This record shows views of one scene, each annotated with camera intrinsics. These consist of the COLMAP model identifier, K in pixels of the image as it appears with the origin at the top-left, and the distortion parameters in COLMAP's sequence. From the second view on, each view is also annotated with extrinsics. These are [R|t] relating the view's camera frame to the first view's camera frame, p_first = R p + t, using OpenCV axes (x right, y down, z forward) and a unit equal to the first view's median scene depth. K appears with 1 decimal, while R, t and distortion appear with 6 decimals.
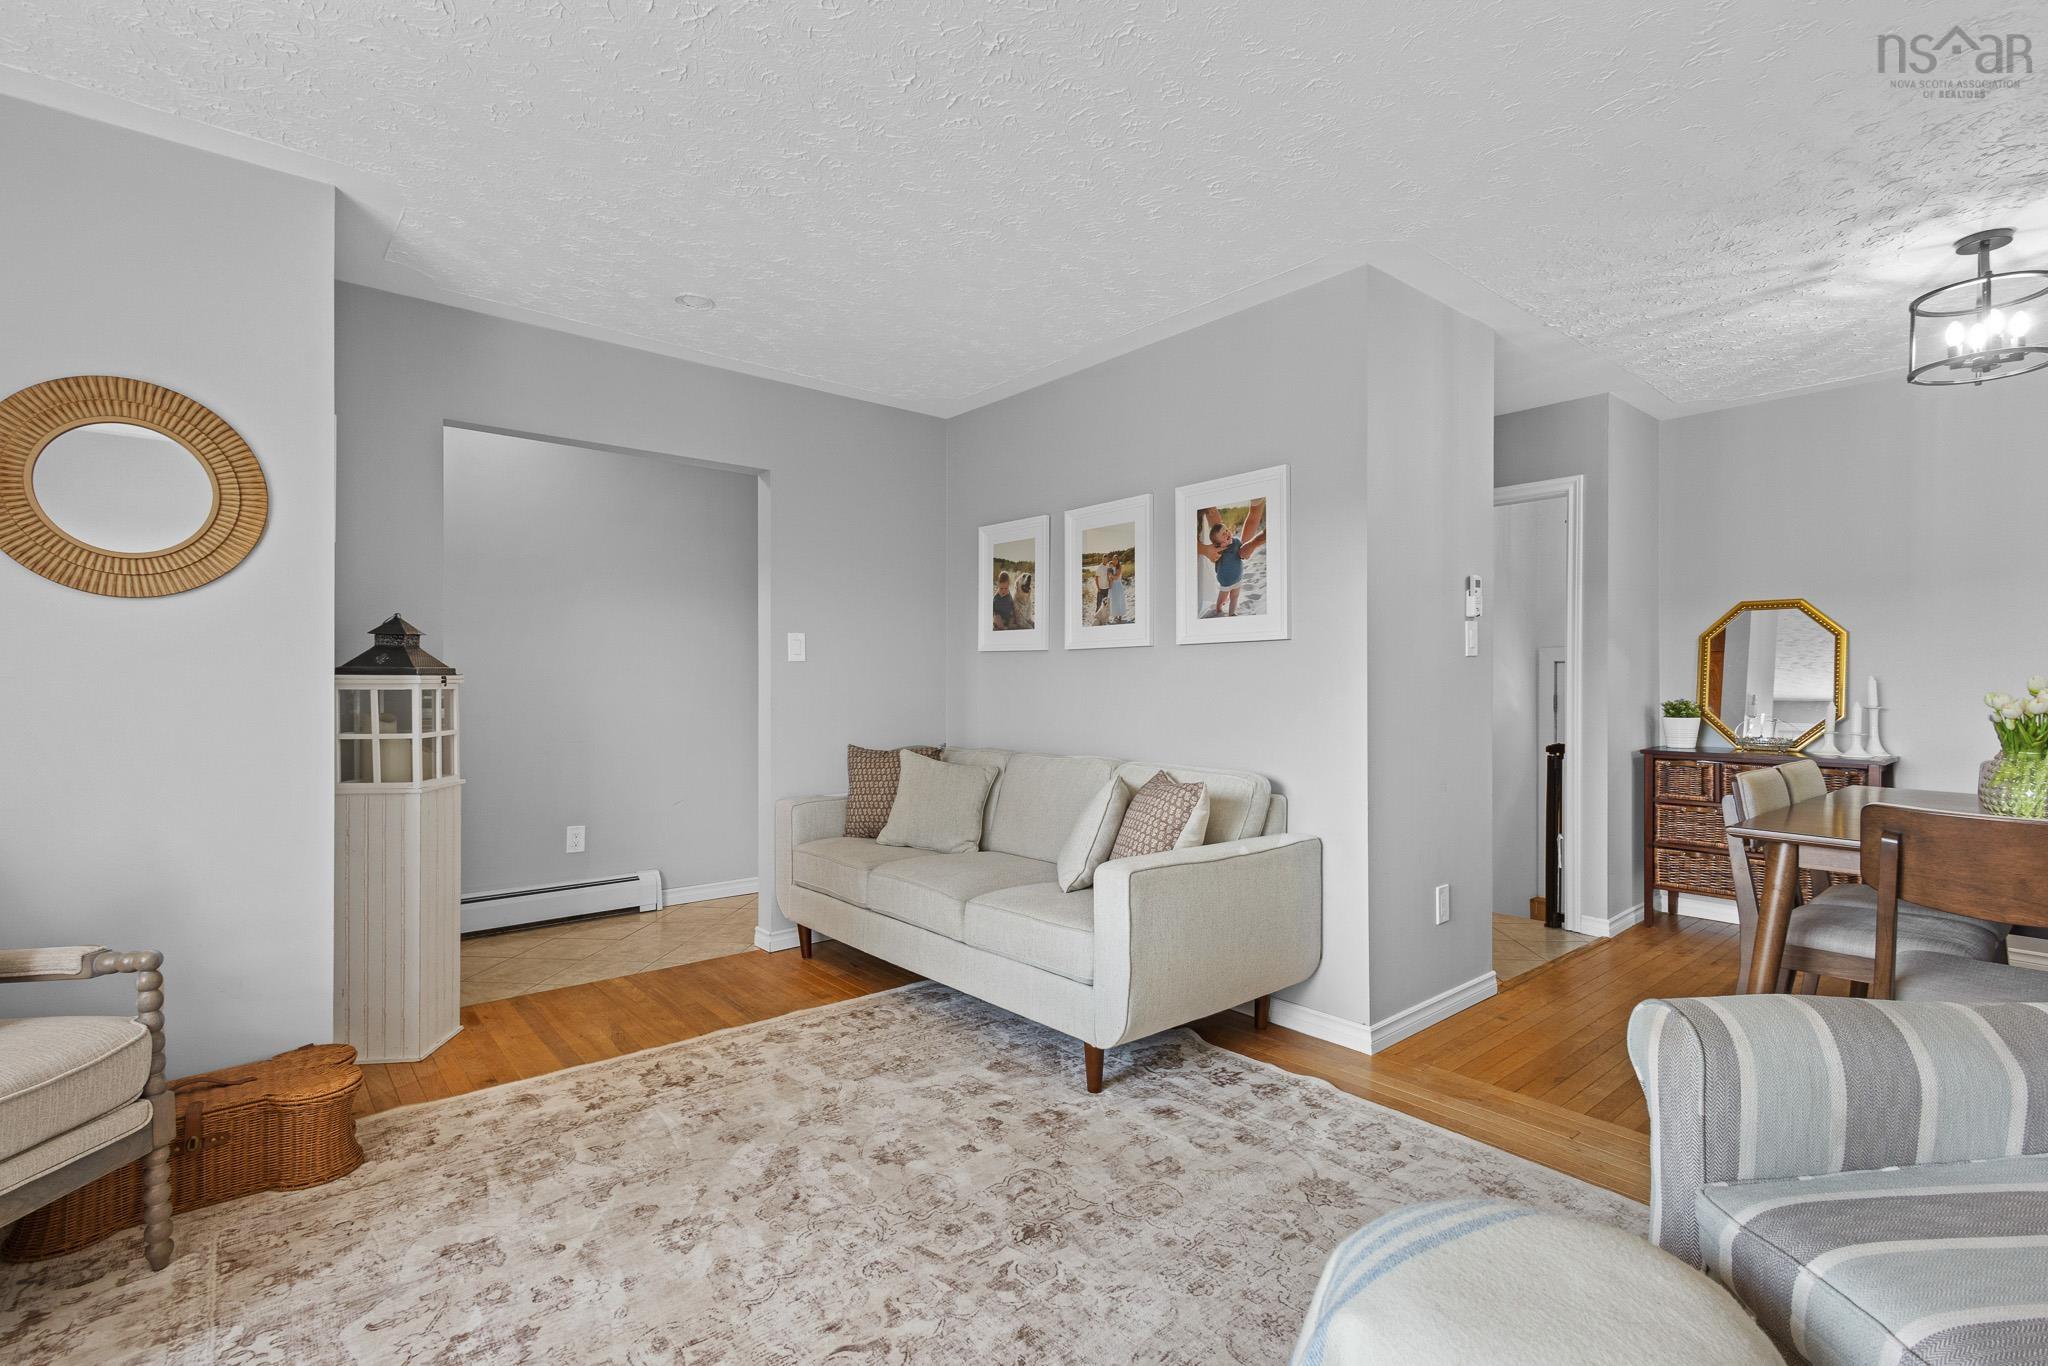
lens RADIAL K [[939.0, 0, 1022.6], [0, 939.0, 686.2], [0, 0, 1]] dist [0.005298, -0.001136]
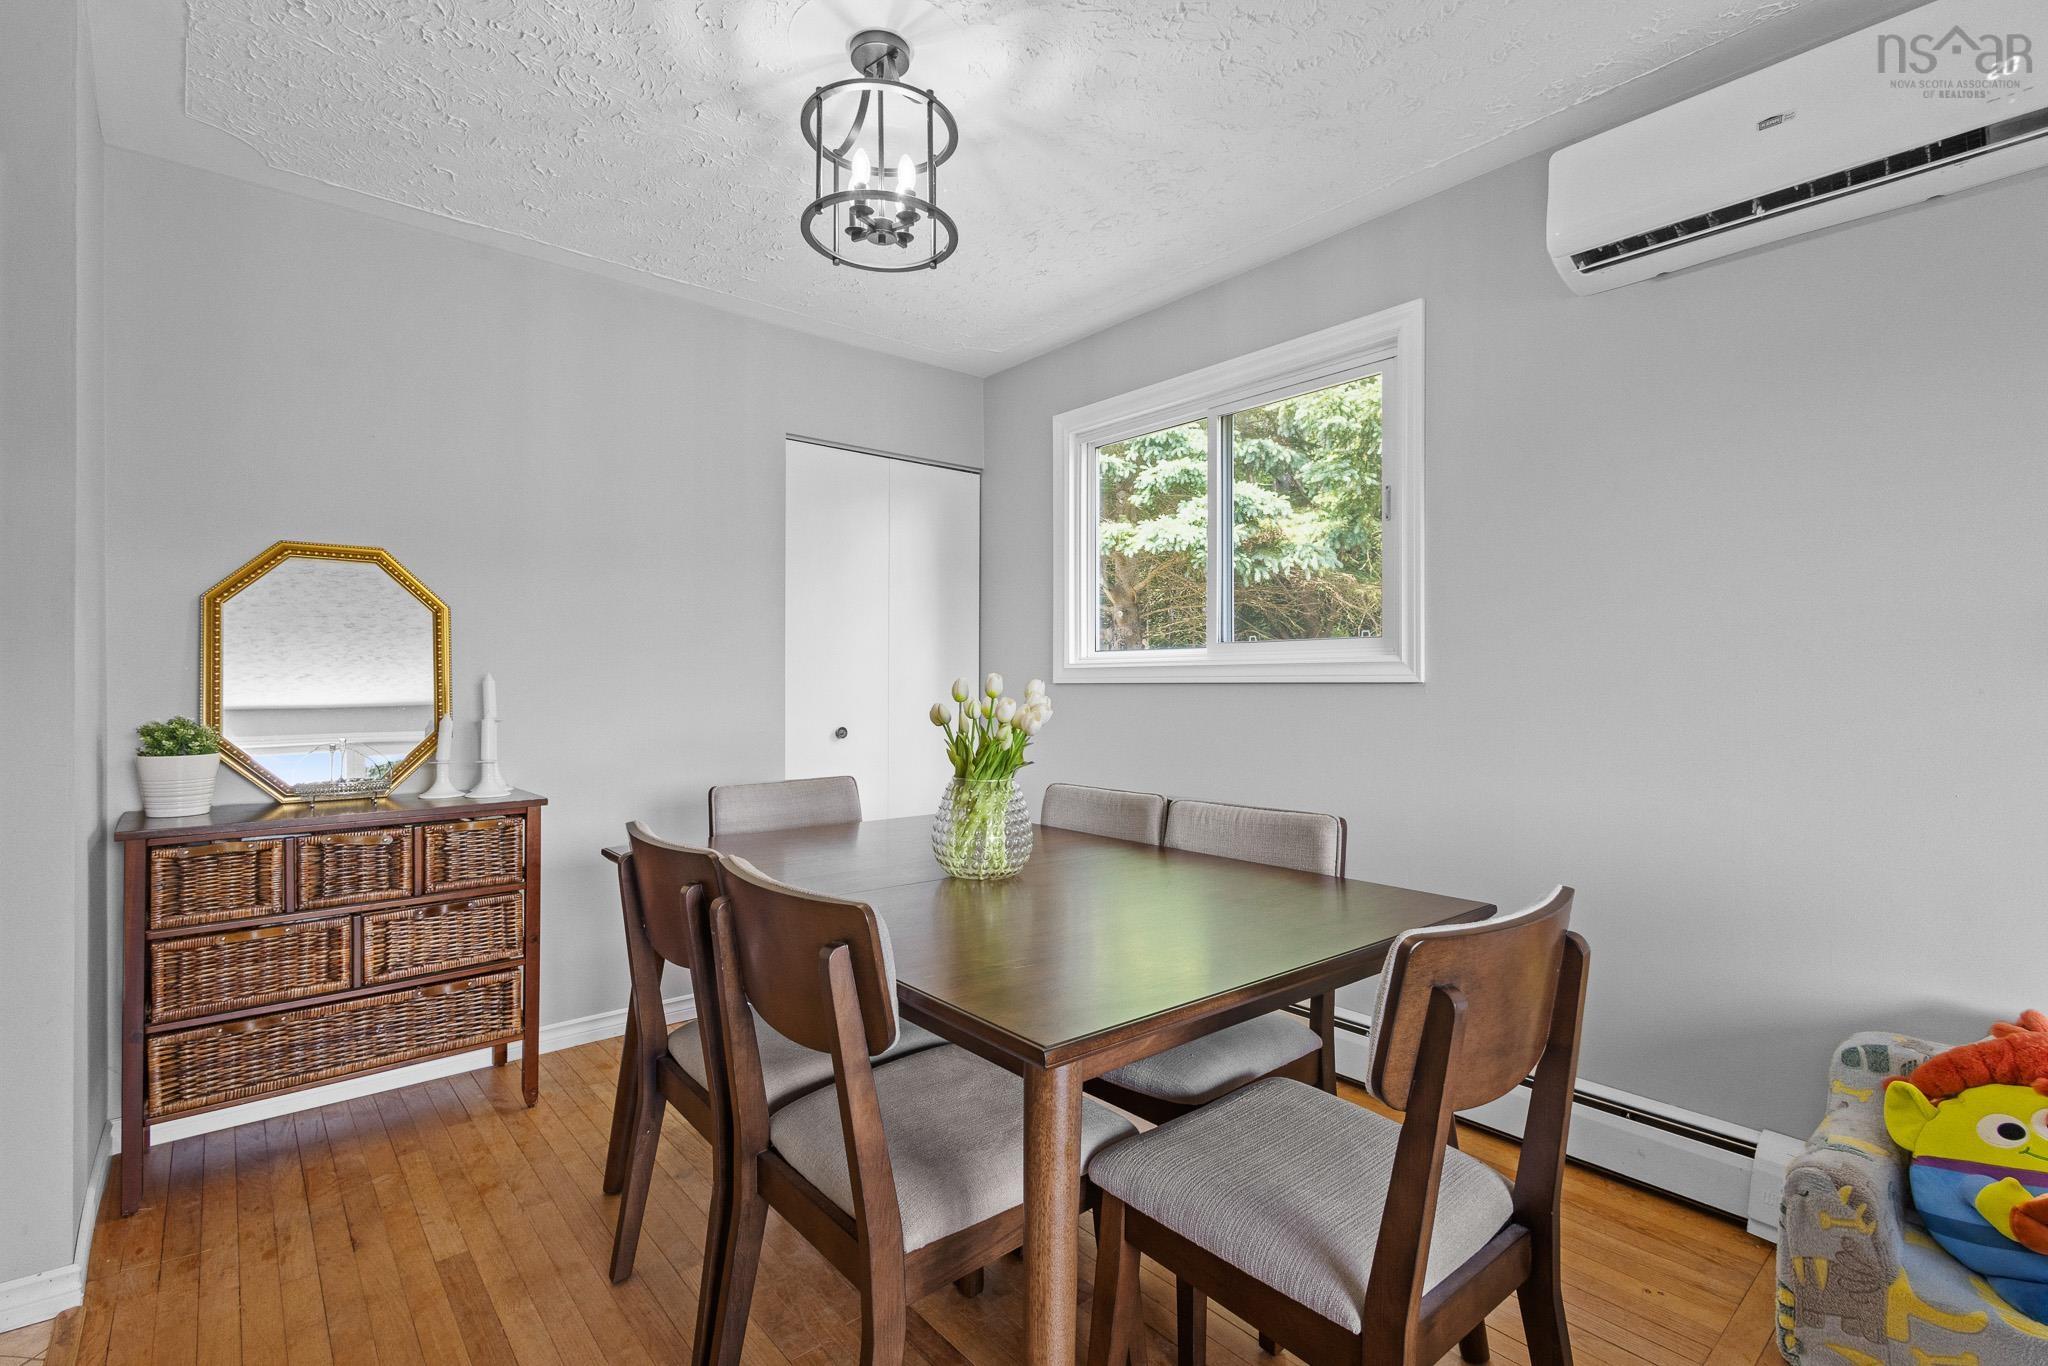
lens RADIAL K [[939.0, 0, 1022.2], [0, 939.0, 685.4], [0, 0, 1]] dist [0.005298, -0.001136]
pose [[0.002178, 0.002302, 0.999995, 0.206757], [0.005728, 0.999981, -0.002314, 0.000282], [-0.999981, 0.005733, 0.002165, 0.568951]]
